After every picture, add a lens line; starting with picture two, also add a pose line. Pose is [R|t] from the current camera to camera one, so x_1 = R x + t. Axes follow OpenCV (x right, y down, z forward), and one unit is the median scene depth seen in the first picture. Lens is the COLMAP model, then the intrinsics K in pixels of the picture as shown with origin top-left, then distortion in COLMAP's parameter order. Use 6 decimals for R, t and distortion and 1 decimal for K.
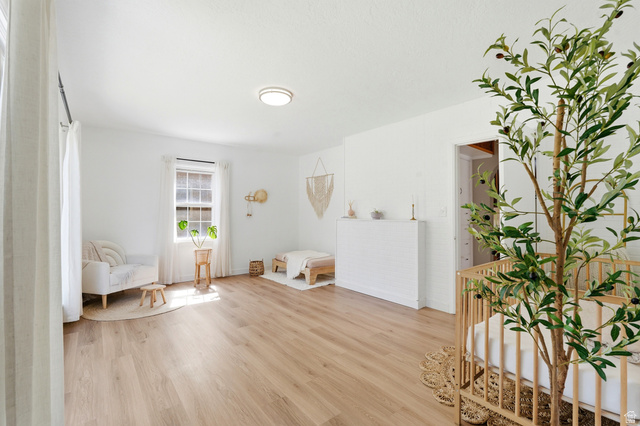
lens RADIAL K [[287.0, 0, 323.1], [0, 287.0, 216.3], [0, 0, 1]] dist [-0.002808, -0.000041]
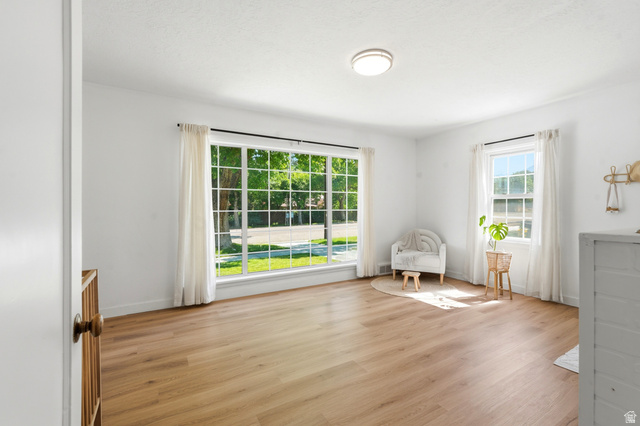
lens RADIAL K [[287.0, 0, 323.3], [0, 287.0, 208.2], [0, 0, 1]] dist [-0.002808, -0.000041]
pose [[-0.162064, 0.002099, -0.986778, 0.527951], [-0.001278, 0.999996, 0.002338, -0.009430], [0.986779, 0.001640, -0.162060, 0.774974]]
